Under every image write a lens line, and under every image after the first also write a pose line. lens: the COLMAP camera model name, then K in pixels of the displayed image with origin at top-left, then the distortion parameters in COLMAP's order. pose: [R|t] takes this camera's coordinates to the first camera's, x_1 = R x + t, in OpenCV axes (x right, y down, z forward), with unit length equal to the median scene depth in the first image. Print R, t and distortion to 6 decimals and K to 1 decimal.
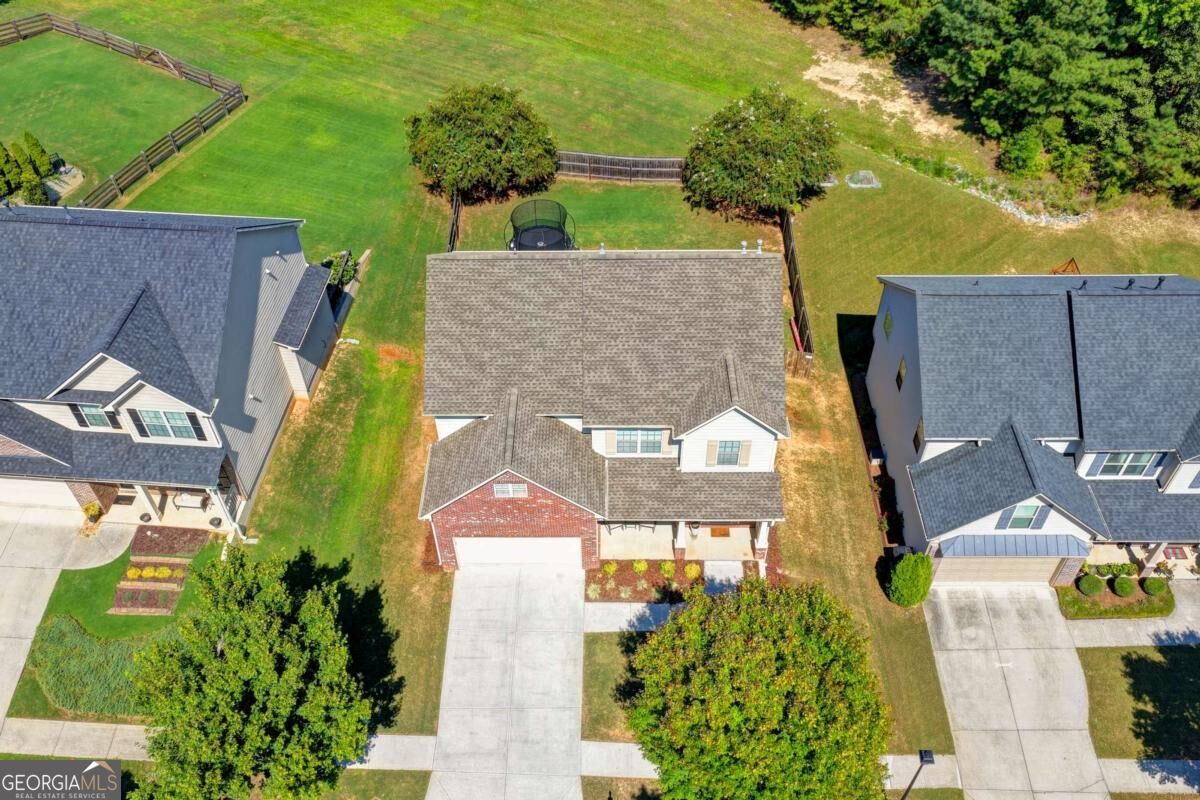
lens RADIAL K [[996.2, 0, 599.8], [0, 996.2, 395.8], [0, 0, 1]] dist [-0.017504, 0.043690]
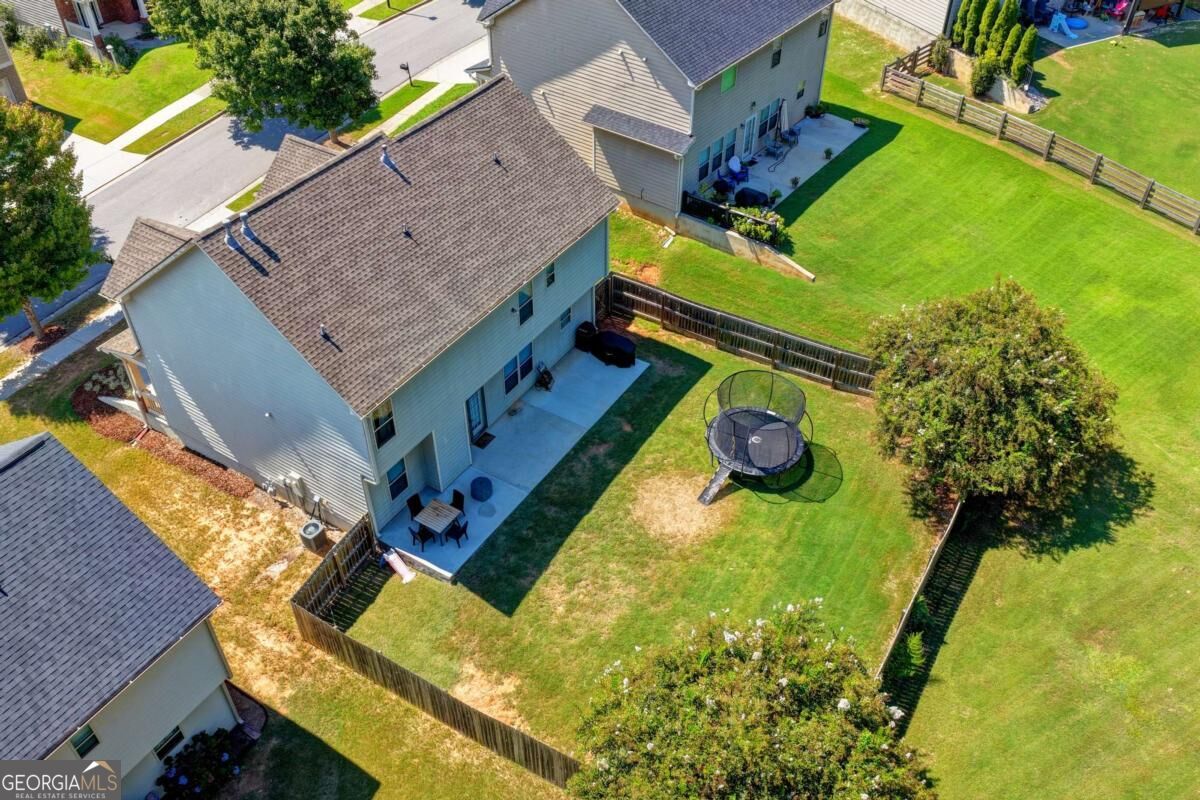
lens RADIAL K [[996.2, 0, 598.8], [0, 996.2, 397.9], [0, 0, 1]] dist [-0.017117, 0.043034]
pose [[-0.526894, 0.566229, -0.633851, 0.518115], [-0.609220, 0.268411, 0.746195, -0.777047], [0.592650, 0.779320, 0.203534, 1.066289]]
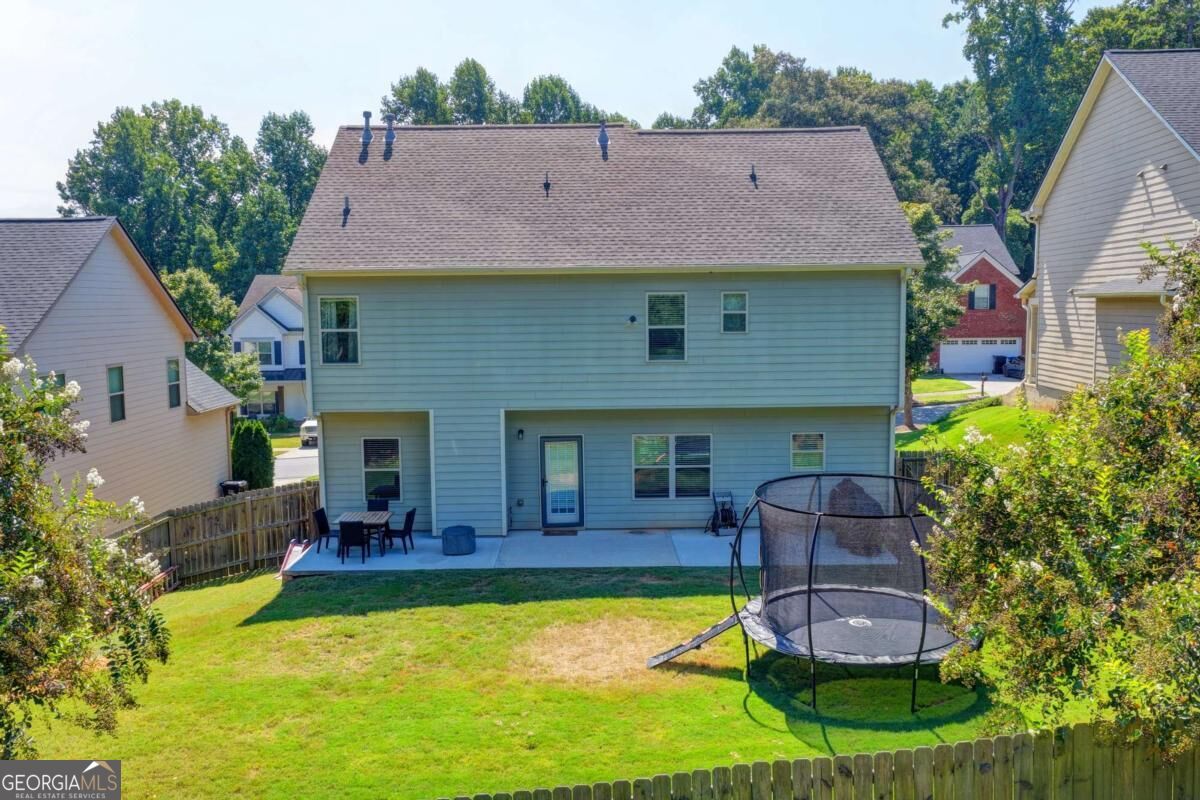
lens RADIAL K [[996.2, 0, 599.8], [0, 996.2, 399.1], [0, 0, 1]] dist [-0.017504, 0.043690]
pose [[-0.999709, 0.022563, -0.008547, 0.013522], [0.007345, 0.622036, 0.782955, -0.535234], [0.022982, 0.782664, -0.622020, 1.507980]]
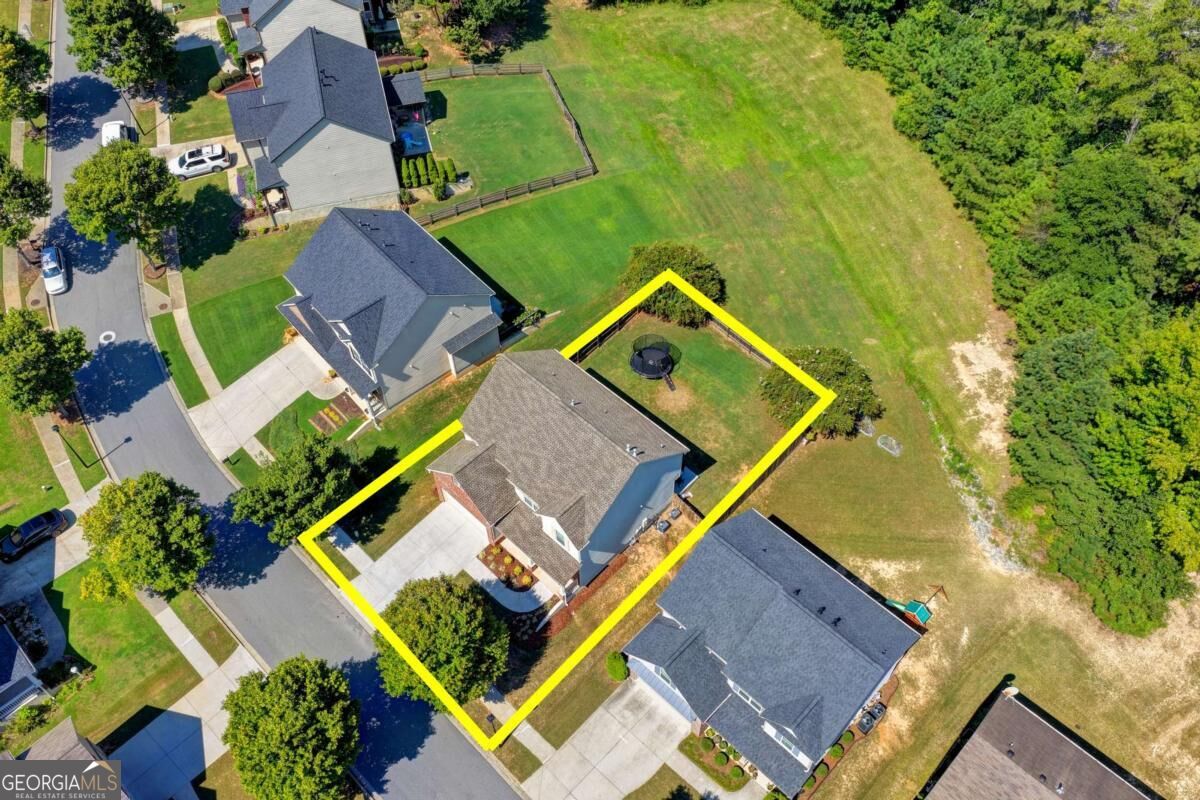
lens RADIAL K [[996.2, 0, 600.4], [0, 996.2, 397.0], [0, 0, 1]] dist [-0.017117, 0.043034]
pose [[0.722399, 0.544413, -0.426326, 0.764826], [-0.493514, 0.837783, 0.233590, -0.576508], [0.484338, 0.041652, 0.873889, -0.504644]]
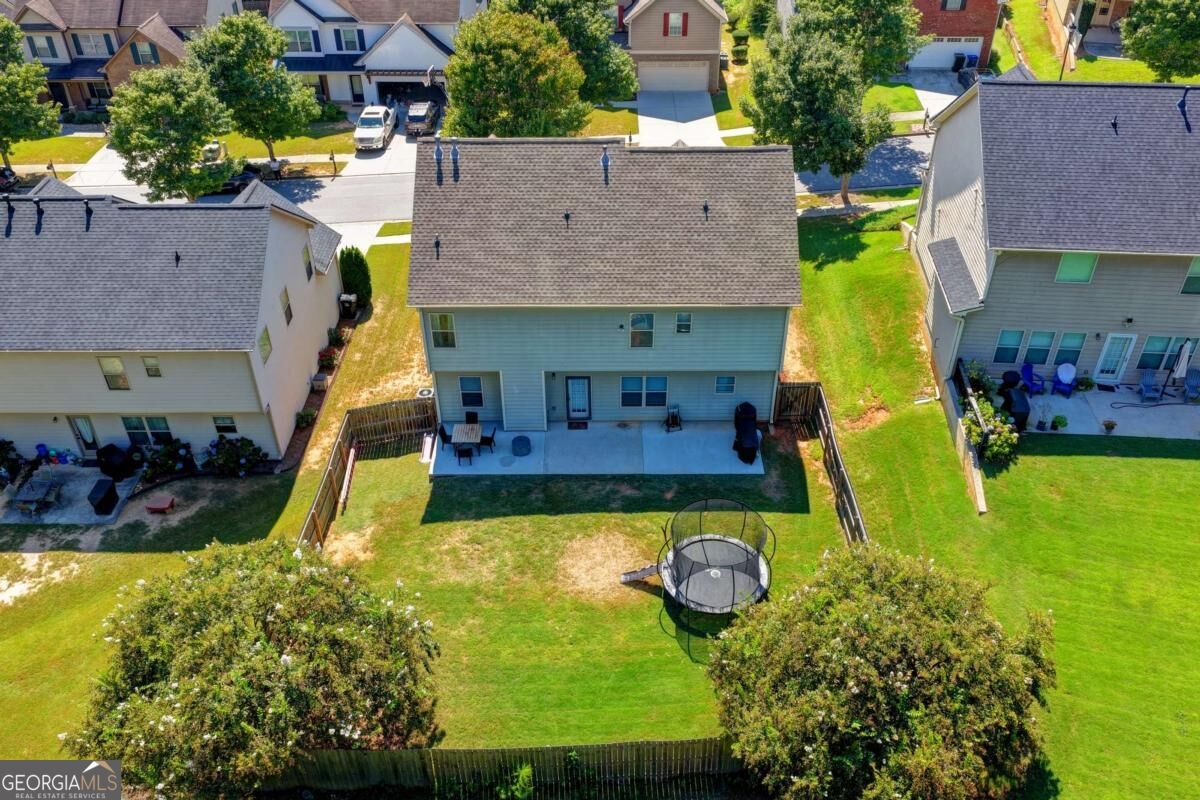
lens RADIAL K [[996.2, 0, 600.1], [0, 996.2, 398.0], [0, 0, 1]] dist [-0.017504, 0.043690]
pose [[-0.999856, 0.015441, 0.007068, 0.003765], [0.008916, 0.123141, 0.992349, -1.013799], [0.014453, 0.992269, -0.123261, 1.308829]]
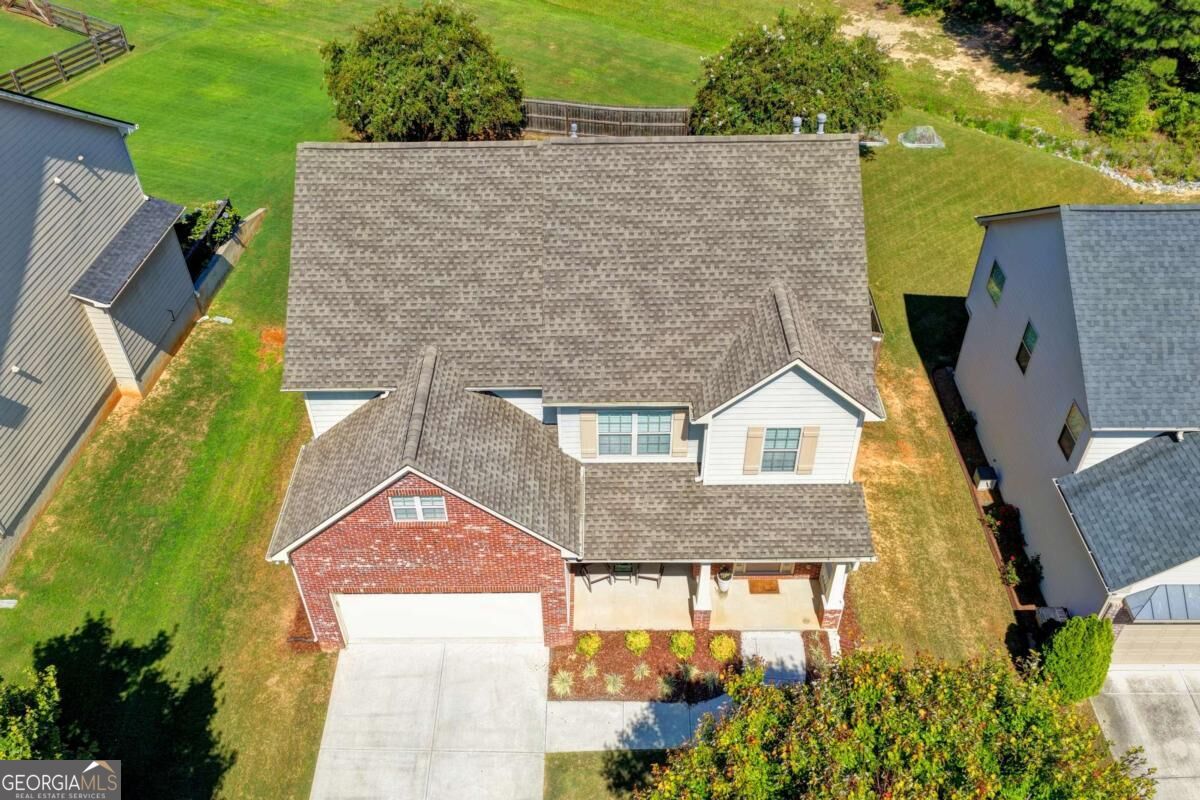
lens RADIAL K [[996.2, 0, 600.7], [0, 996.2, 395.1], [0, 0, 1]] dist [-0.017504, 0.043690]
pose [[0.999966, -0.005198, 0.006361, 0.014206], [0.005759, 0.995786, -0.091521, 0.075712], [-0.005858, 0.091555, 0.995783, 0.370935]]
